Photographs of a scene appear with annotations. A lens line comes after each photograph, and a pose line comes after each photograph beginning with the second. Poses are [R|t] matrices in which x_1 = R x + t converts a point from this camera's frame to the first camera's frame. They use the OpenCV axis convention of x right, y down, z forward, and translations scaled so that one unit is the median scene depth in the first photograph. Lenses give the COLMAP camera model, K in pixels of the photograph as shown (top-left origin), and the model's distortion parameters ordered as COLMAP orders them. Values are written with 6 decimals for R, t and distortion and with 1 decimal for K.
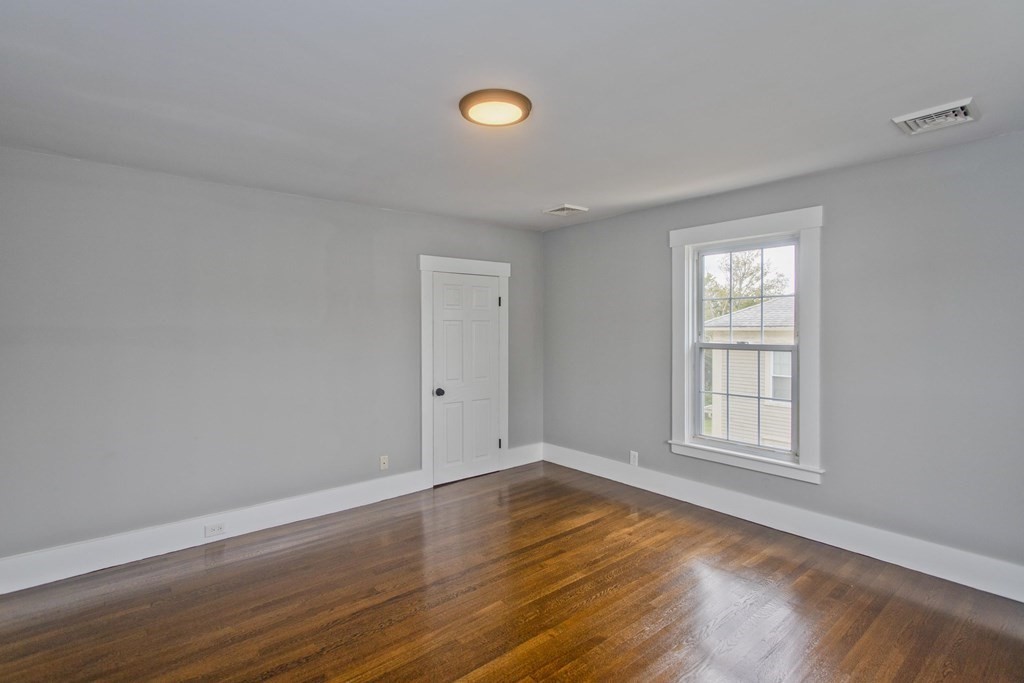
lens RADIAL K [[490.4, 0, 512.0], [0, 490.4, 341.5], [0, 0, 1]] dist [0.004191, 0.000324]
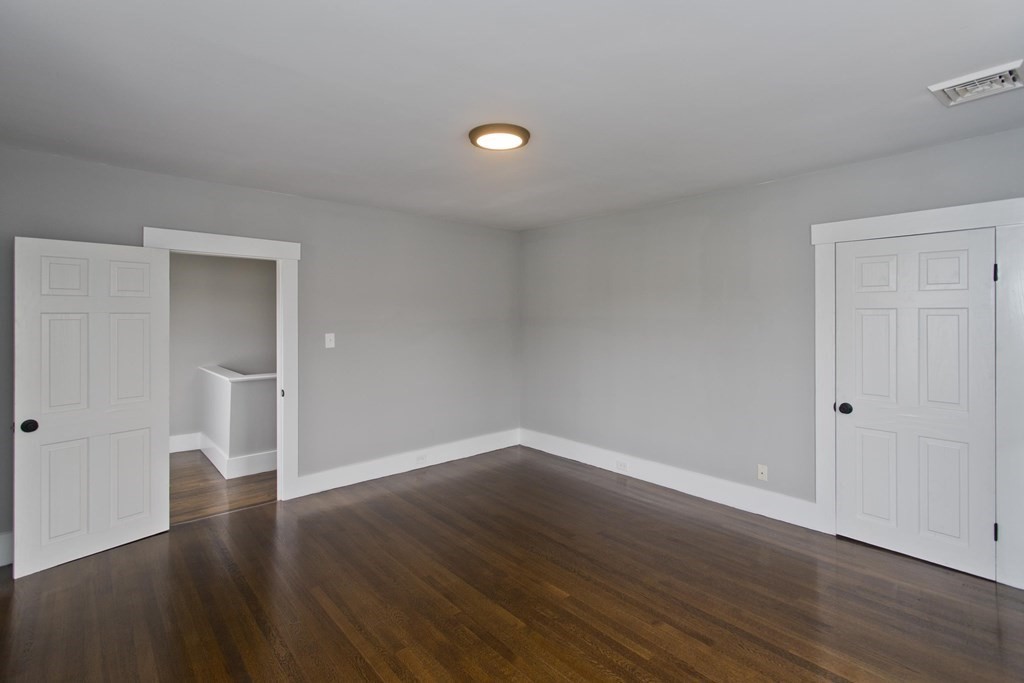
lens RADIAL K [[486.6, 0, 511.8], [0, 486.6, 318.3], [0, 0, 1]] dist [-0.000044, -0.000278]
pose [[0.021480, 0.006075, -0.999751, 0.736271], [-0.026261, 0.999640, 0.005510, -0.026491], [0.999424, 0.026136, 0.021632, 0.651499]]
